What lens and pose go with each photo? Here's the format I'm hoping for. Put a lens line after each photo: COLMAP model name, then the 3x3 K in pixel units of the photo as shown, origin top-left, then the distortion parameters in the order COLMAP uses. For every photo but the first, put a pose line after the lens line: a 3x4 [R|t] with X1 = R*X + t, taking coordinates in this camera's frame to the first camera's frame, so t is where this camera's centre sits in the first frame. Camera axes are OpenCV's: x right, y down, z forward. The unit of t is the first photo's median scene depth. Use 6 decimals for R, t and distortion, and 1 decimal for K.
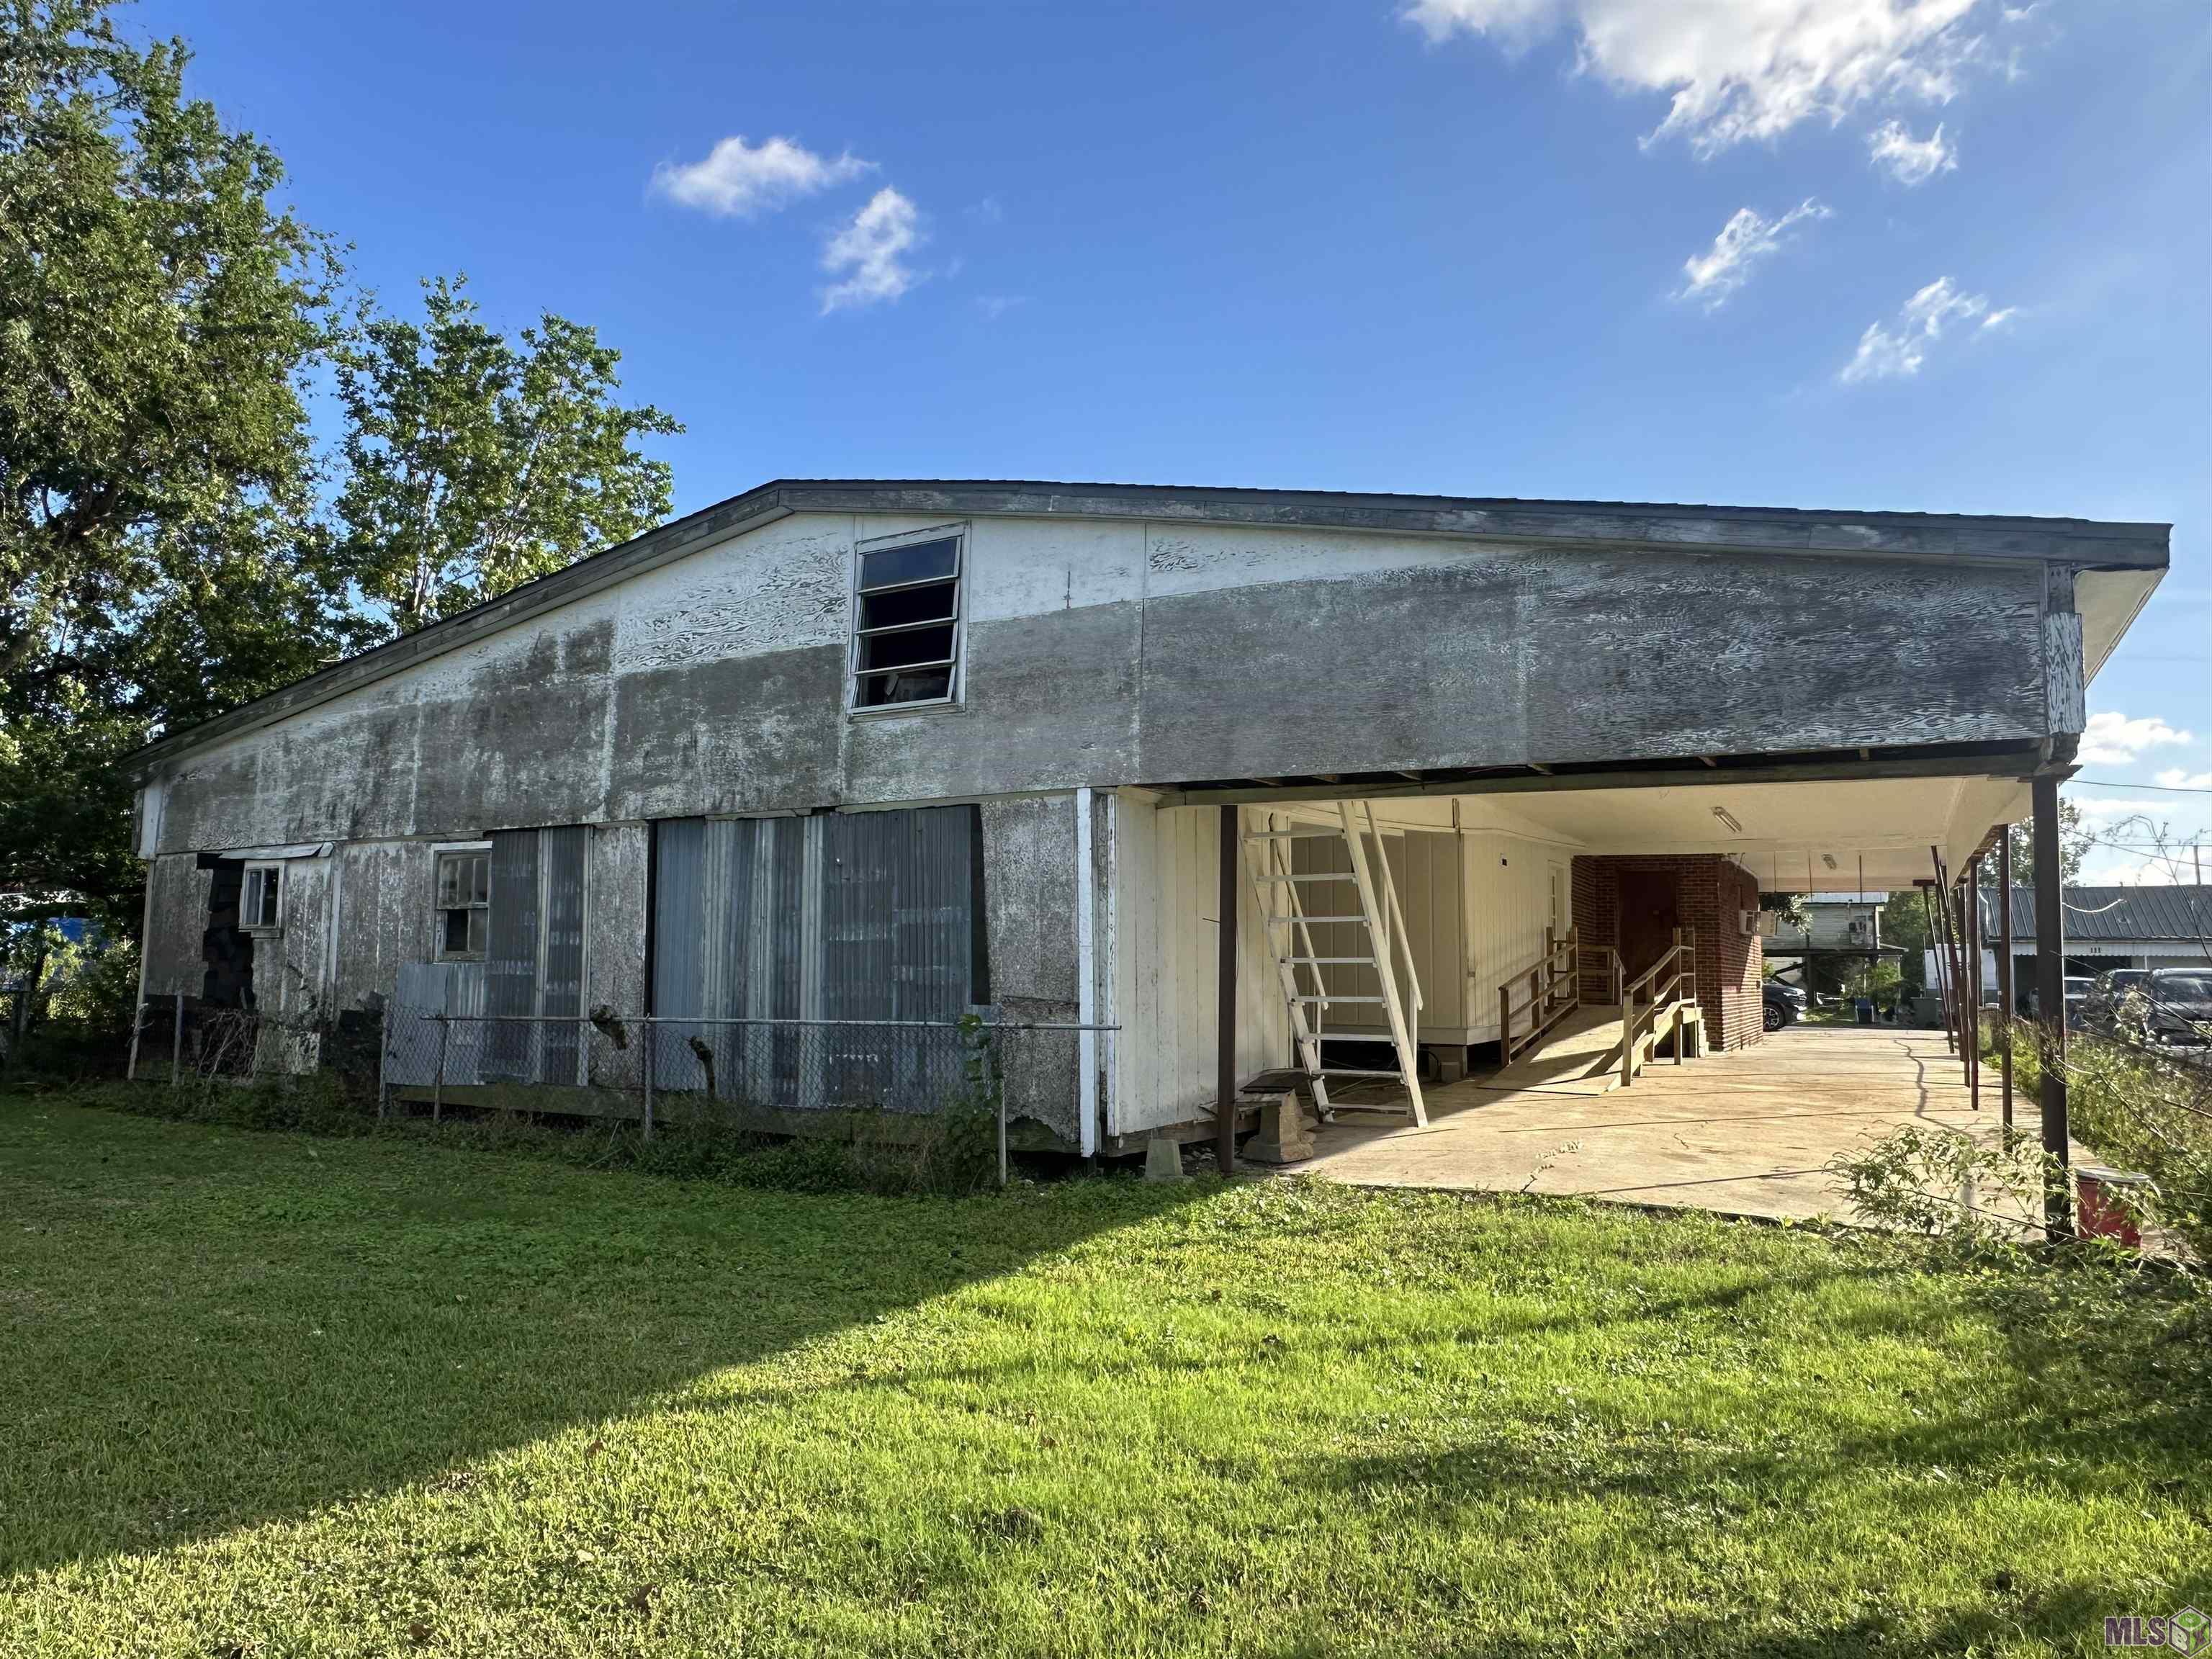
lens RADIAL K [[1419.8, 0, 1107.2], [0, 1419.8, 834.4], [0, 0, 1]] dist [-0.005151, -0.001081]
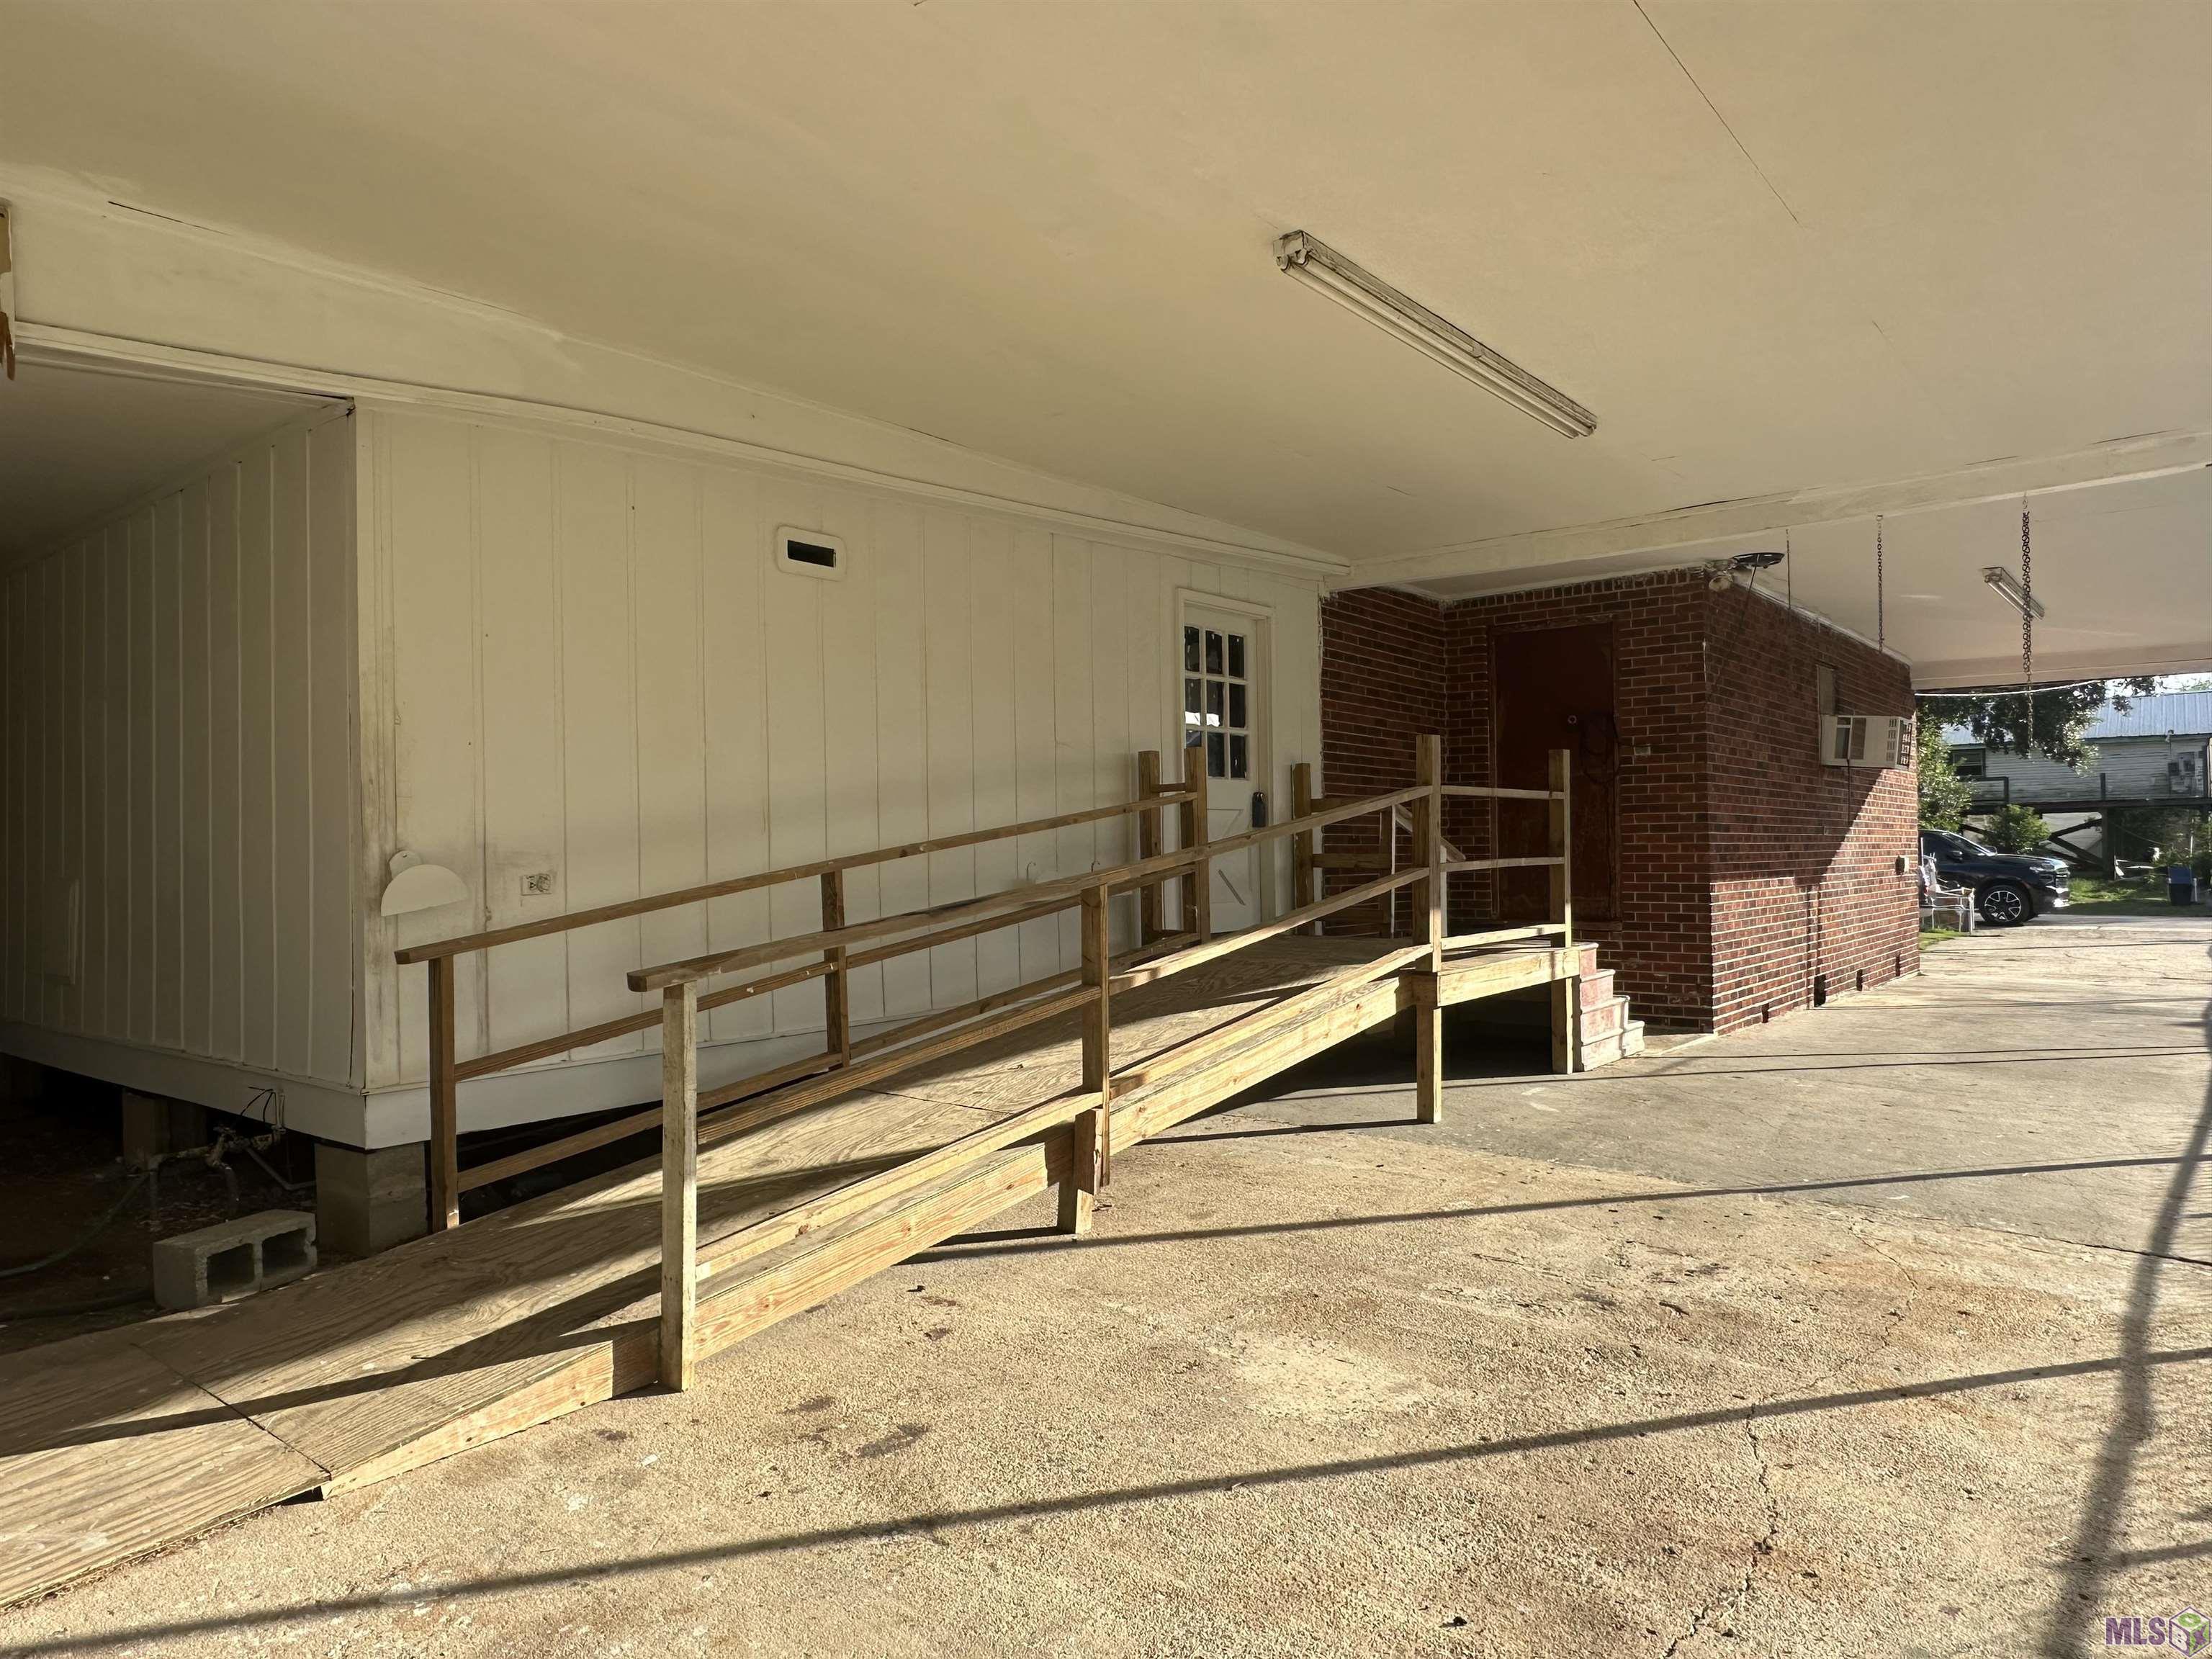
lens RADIAL K [[1419.8, 0, 1104.6], [0, 1419.8, 828.8], [0, 0, 1]] dist [-0.005151, -0.001081]
pose [[0.983619, -0.020093, -0.179139, 0.126676], [0.035365, 0.995966, 0.082471, 0.018537], [0.176759, -0.087455, 0.980361, 0.208663]]
